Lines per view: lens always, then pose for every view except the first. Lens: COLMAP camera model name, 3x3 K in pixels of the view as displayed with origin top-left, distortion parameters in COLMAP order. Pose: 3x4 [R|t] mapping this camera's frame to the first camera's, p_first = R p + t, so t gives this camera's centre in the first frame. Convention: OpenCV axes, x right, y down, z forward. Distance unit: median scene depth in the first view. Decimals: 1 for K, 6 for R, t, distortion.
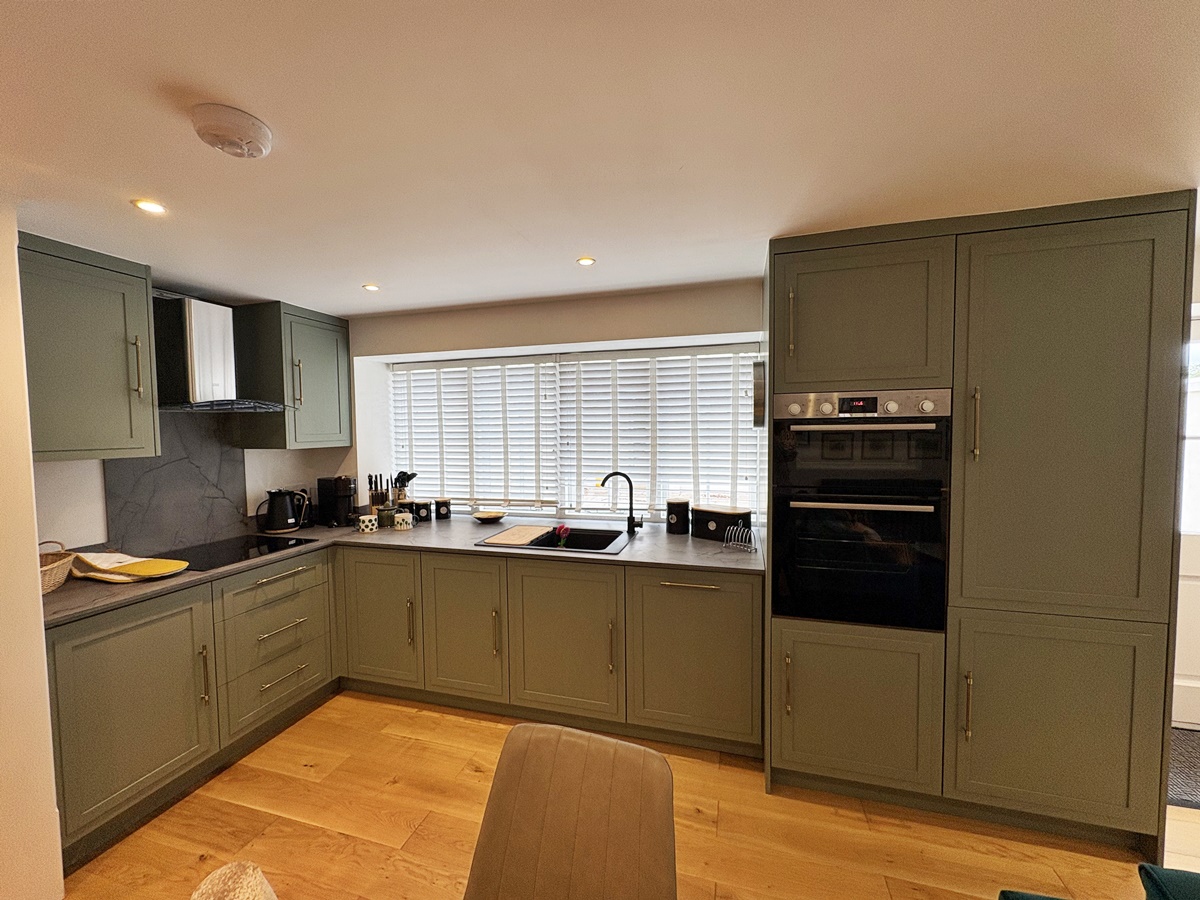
lens RADIAL K [[479.7, 0, 603.1], [0, 479.7, 450.5], [0, 0, 1]] dist [0.000443, 0.000542]
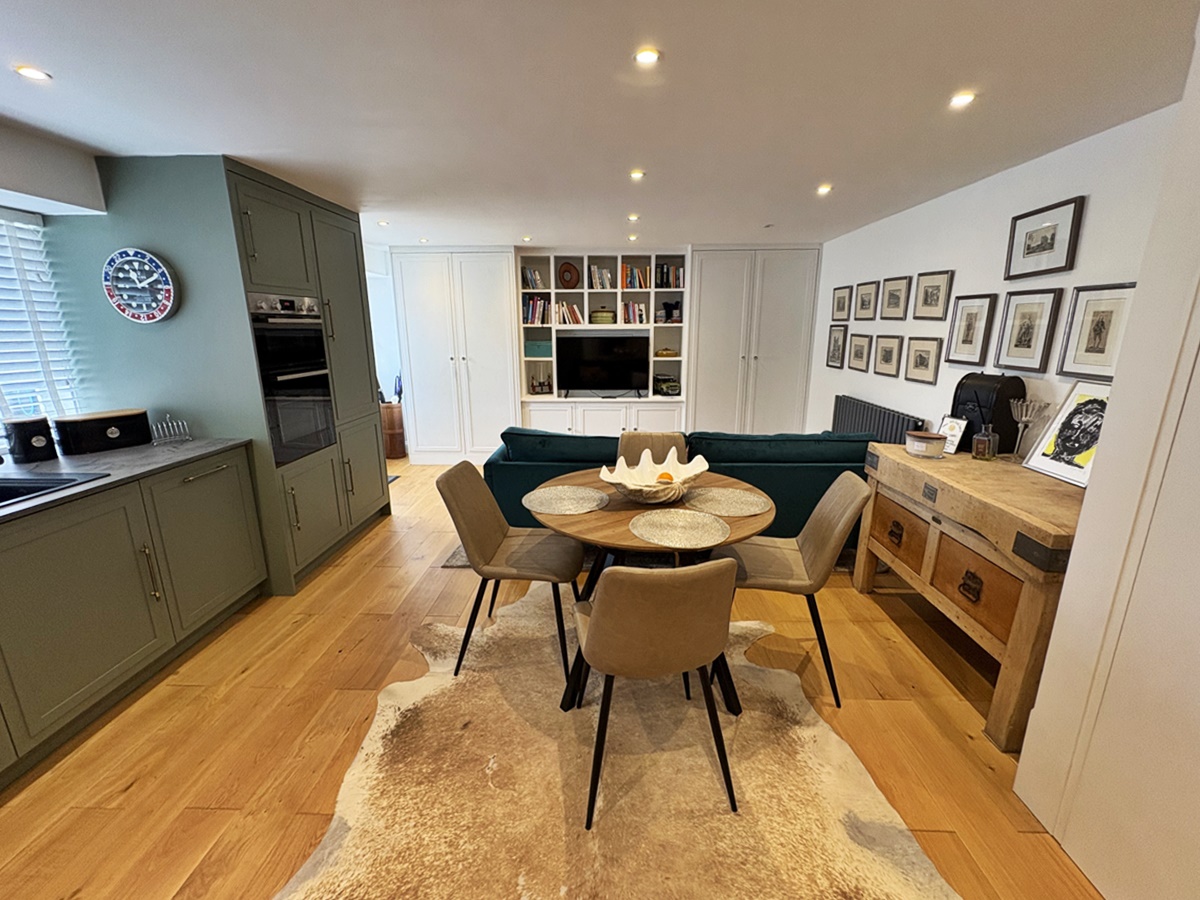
lens RADIAL K [[494.0, 0, 600.0], [0, 494.0, 450.0], [0, 0, 1]] dist [-0.000321, -0.000442]
pose [[-0.244840, -0.219535, 0.944382, -1.065528], [0.051497, 0.969709, 0.238773, 0.019270], [-0.968195, 0.107094, -0.226118, 0.411965]]
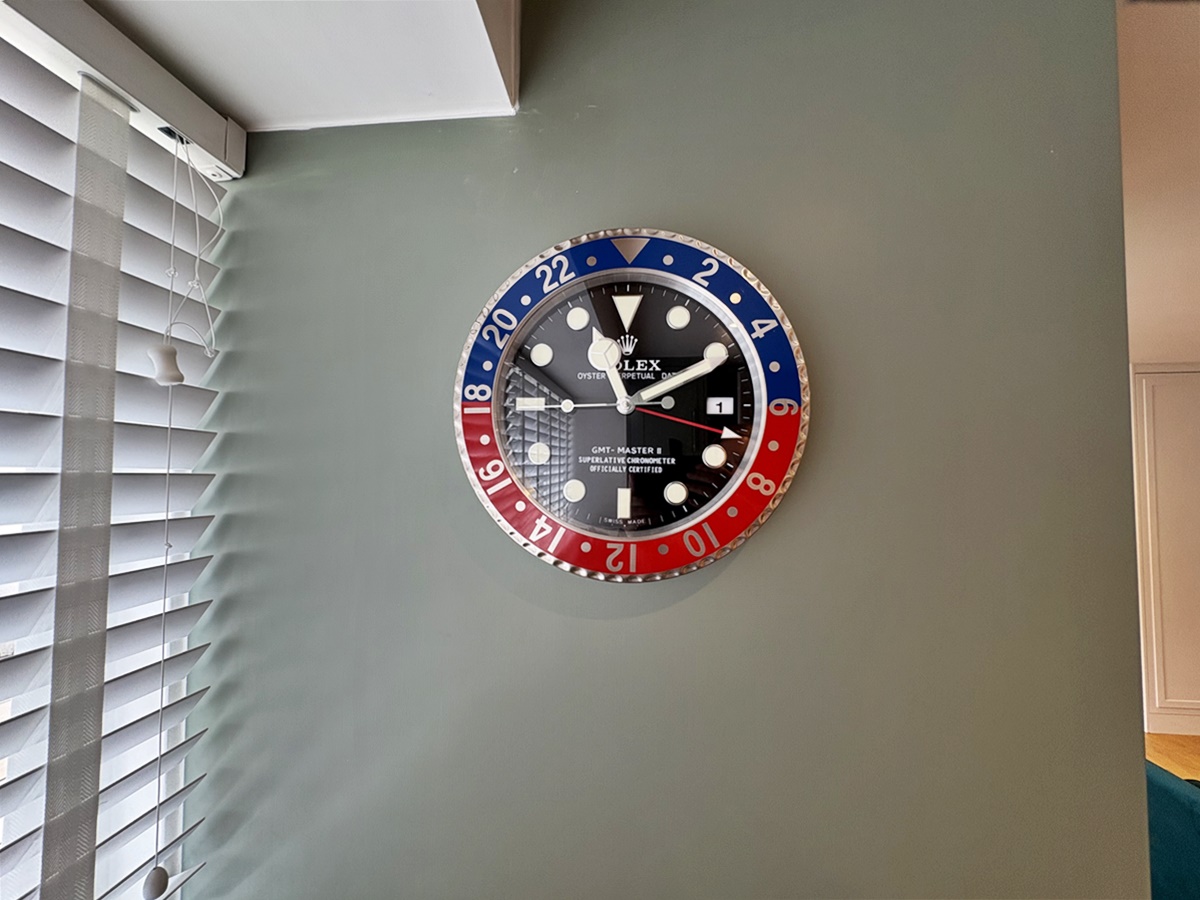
lens RADIAL K [[485.3, 0, 603.8], [0, 485.3, 453.7], [0, 0, 1]] dist [0.001393, 0.000087]
pose [[-0.184832, 0.048596, 0.981568, 0.141958], [0.049124, 0.997985, -0.040159, -0.099424], [-0.981542, 0.040796, -0.186846, 1.201967]]
